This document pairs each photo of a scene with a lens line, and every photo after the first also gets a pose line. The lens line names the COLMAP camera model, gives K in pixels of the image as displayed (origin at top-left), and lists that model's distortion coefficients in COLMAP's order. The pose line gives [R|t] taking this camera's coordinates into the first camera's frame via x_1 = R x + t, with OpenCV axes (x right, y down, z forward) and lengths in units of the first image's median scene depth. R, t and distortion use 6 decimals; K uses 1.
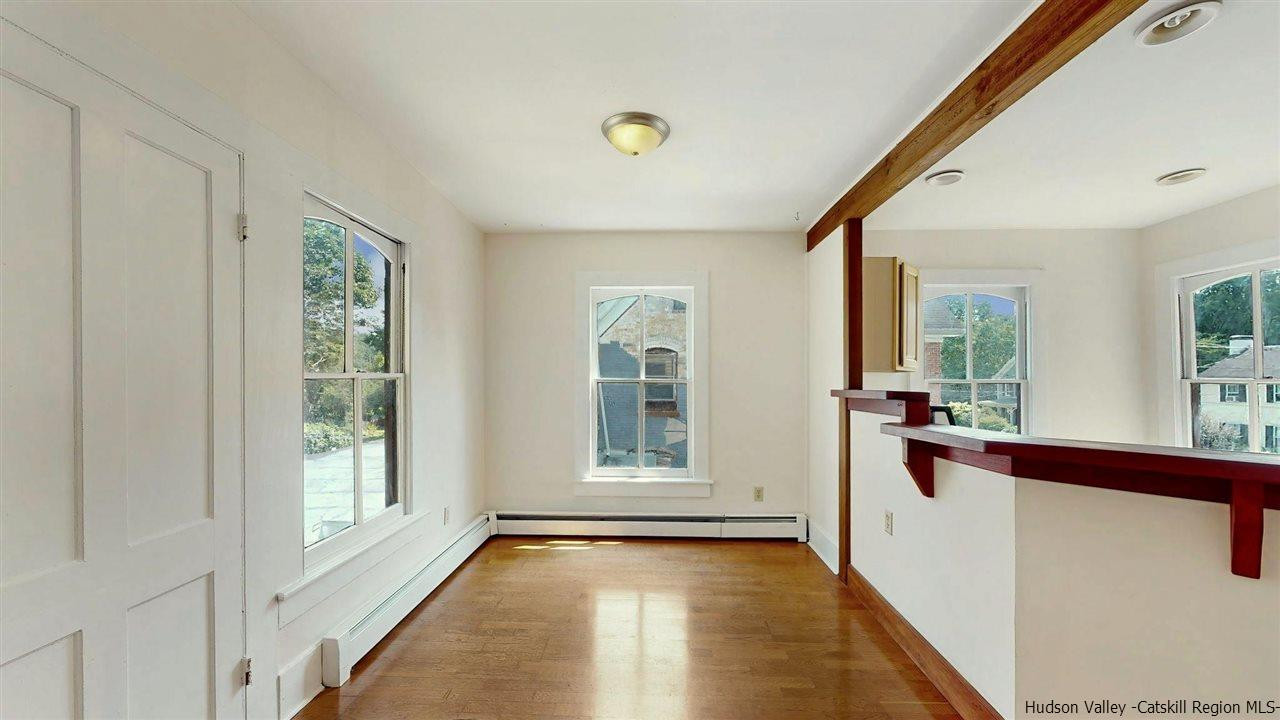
lens RADIAL K [[481.8, 0, 638.7], [0, 481.8, 376.0], [0, 0, 1]] dist [-0.000288, -0.000344]
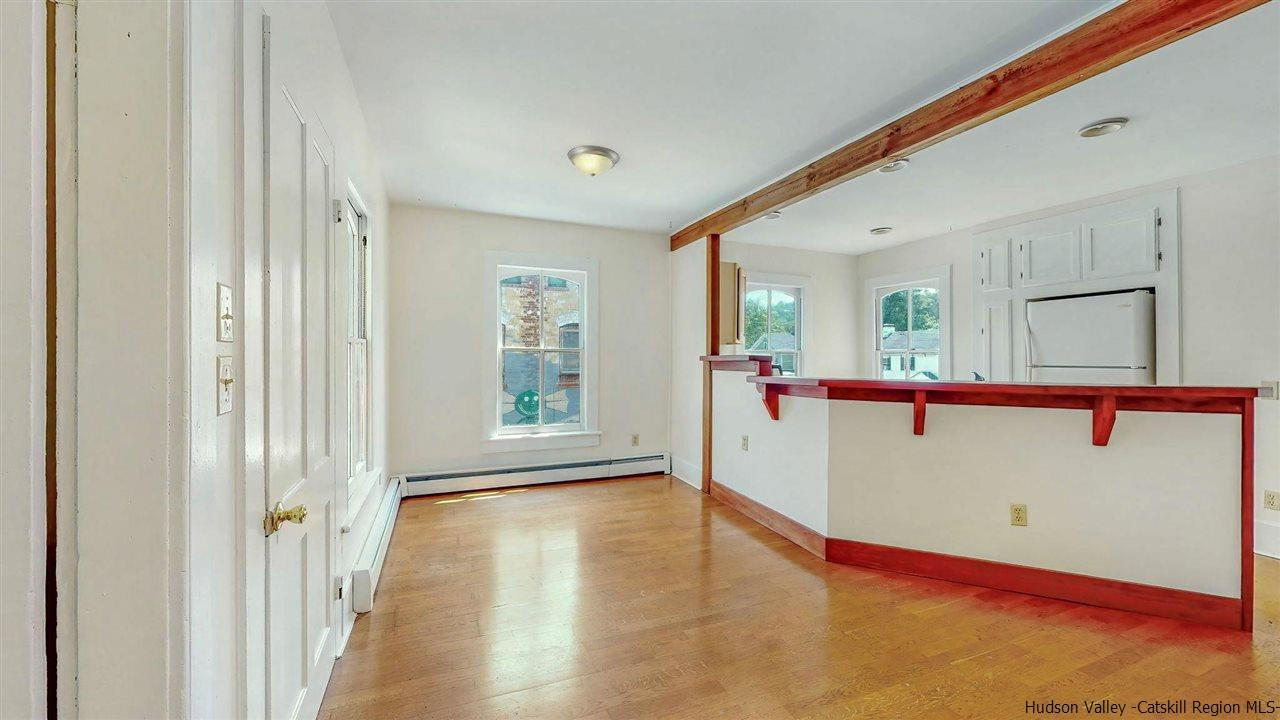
lens RADIAL K [[482.9, 0, 639.3], [0, 482.9, 355.2], [0, 0, 1]] dist [-0.000837, 0.000036]
pose [[0.912612, 0.000437, 0.408827, -0.331468], [-0.004273, 0.999955, 0.008468, 0.015326], [-0.408805, -0.009475, 0.912573, -0.201190]]
